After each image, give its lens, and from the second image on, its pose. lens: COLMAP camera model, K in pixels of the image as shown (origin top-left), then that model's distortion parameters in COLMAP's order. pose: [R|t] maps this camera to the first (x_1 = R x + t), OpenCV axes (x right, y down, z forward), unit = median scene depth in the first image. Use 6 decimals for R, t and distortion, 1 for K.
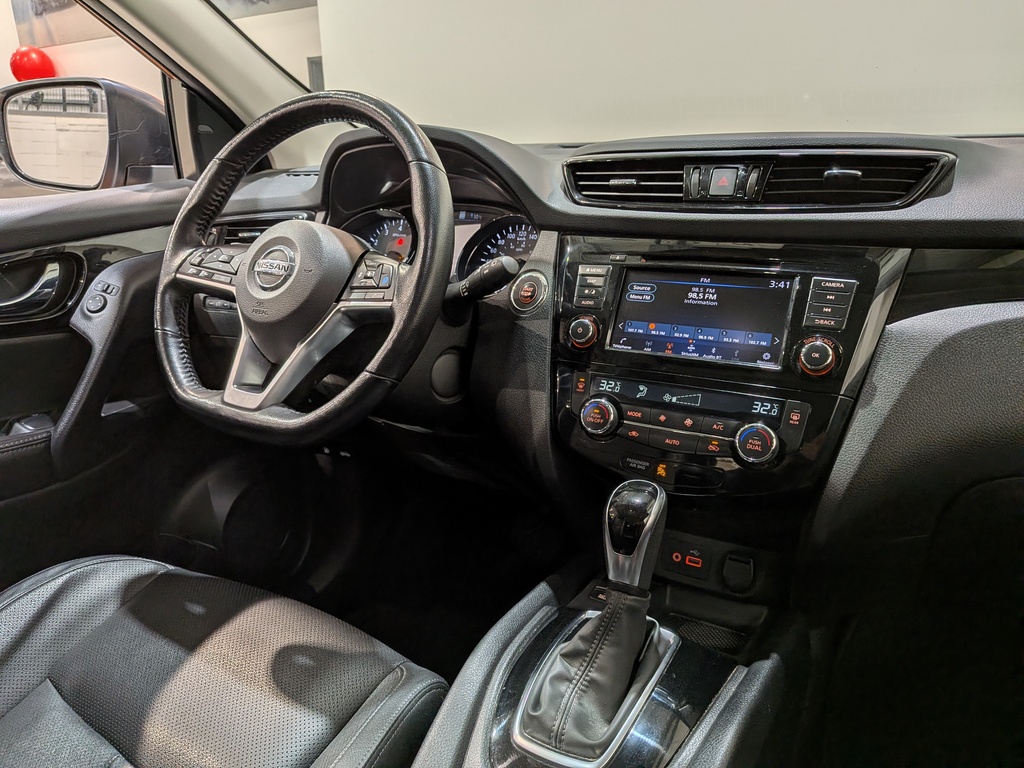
lens RADIAL K [[706.8, 0, 512.0], [0, 706.8, 384.0], [0, 0, 1]] dist [0.060887, -0.100874]
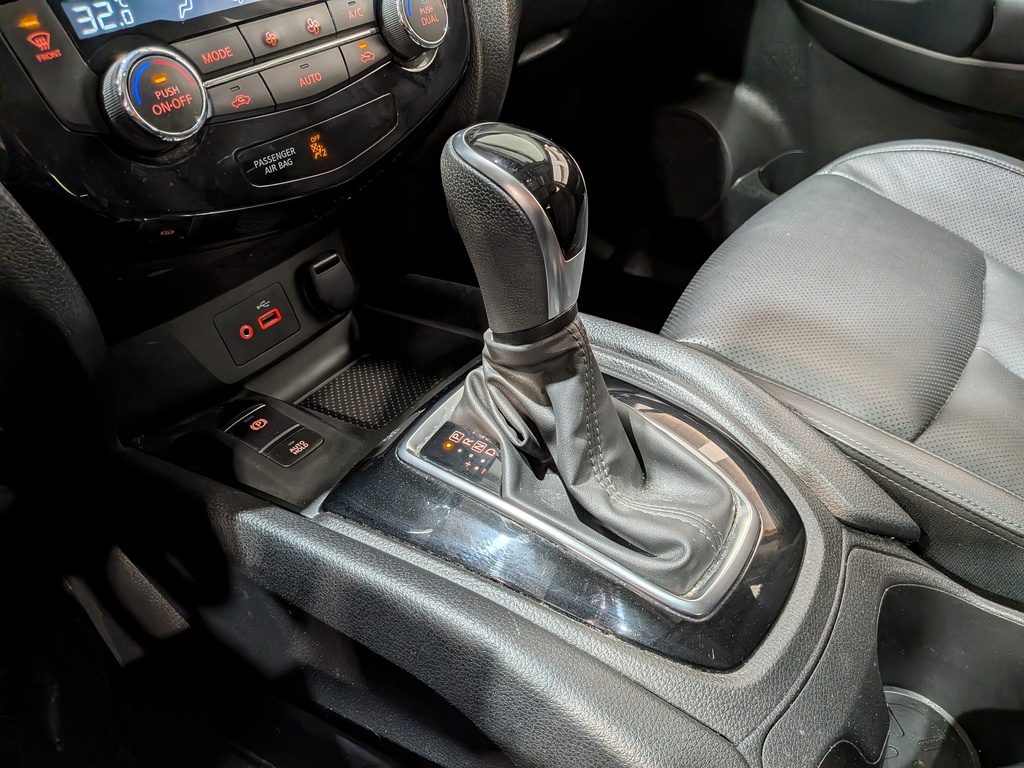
lens RADIAL K [[747.5, 0, 525.2], [0, 747.5, 384.5], [0, 0, 1]] dist [-0.013174, 0.000279]
pose [[0.110034, -0.630710, 0.768178, -0.268545], [0.282947, 0.760770, 0.584098, -0.015065], [-0.952803, 0.153083, 0.262168, 0.727440]]
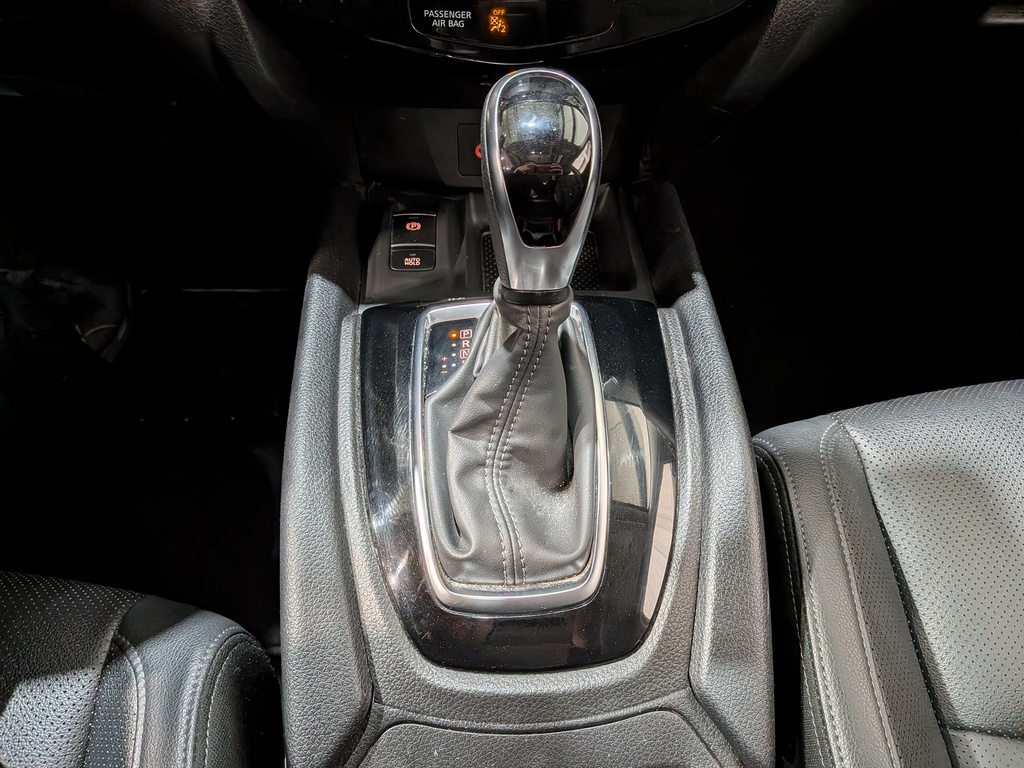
lens RADIAL K [[706.8, 0, 512.0], [0, 706.8, 384.0], [0, 0, 1]] dist [0.060887, -0.100874]
pose [[0.852602, -0.411649, 0.321893, -0.047693], [0.128351, 0.762089, 0.634623, -0.001998], [-0.506553, -0.499765, 0.702594, 0.495762]]
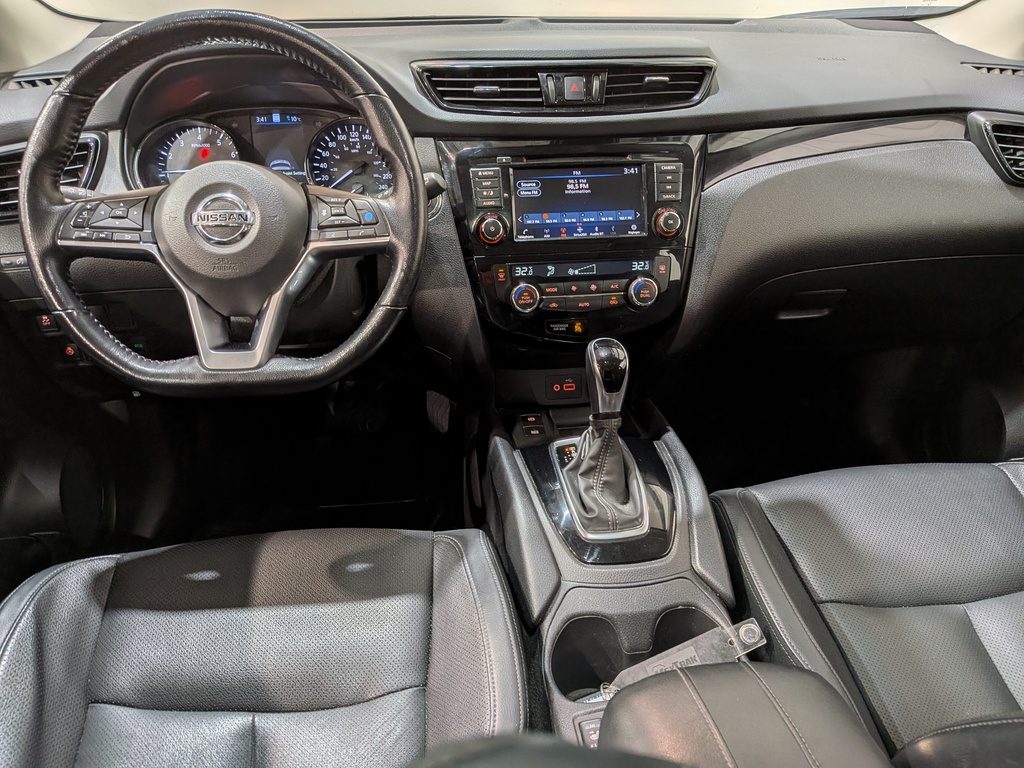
lens RADIAL K [[706.8, 0, 512.0], [0, 706.8, 384.0], [0, 0, 1]] dist [0.060887, -0.100874]
pose [[0.814947, -0.283641, 0.505380, -0.566465], [0.162678, 0.948943, 0.270263, -0.149441], [-0.556235, -0.138036, 0.819481, -0.024407]]
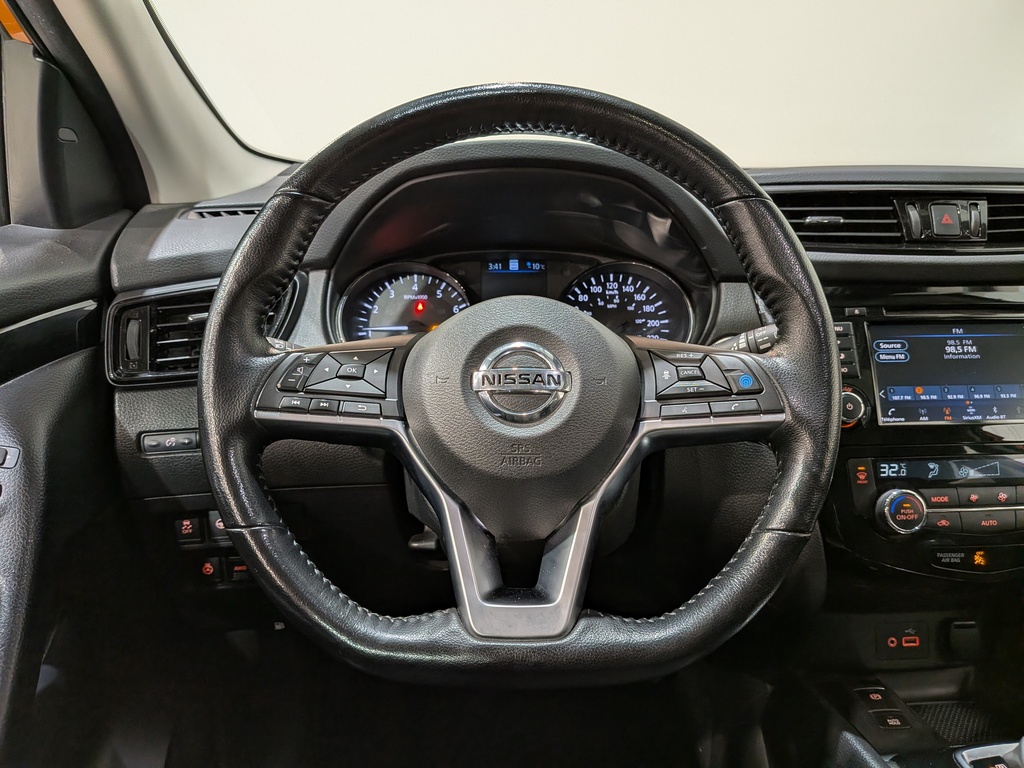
lens RADIAL K [[722.1, 0, 551.6], [0, 722.1, 393.3], [0, 0, 1]] dist [0.059110, -0.112029]
pose [[0.851989, -0.139689, 0.504581, -0.616859], [0.150530, 0.988414, 0.019462, -0.162333], [-0.501453, 0.059373, 0.863145, 0.479111]]
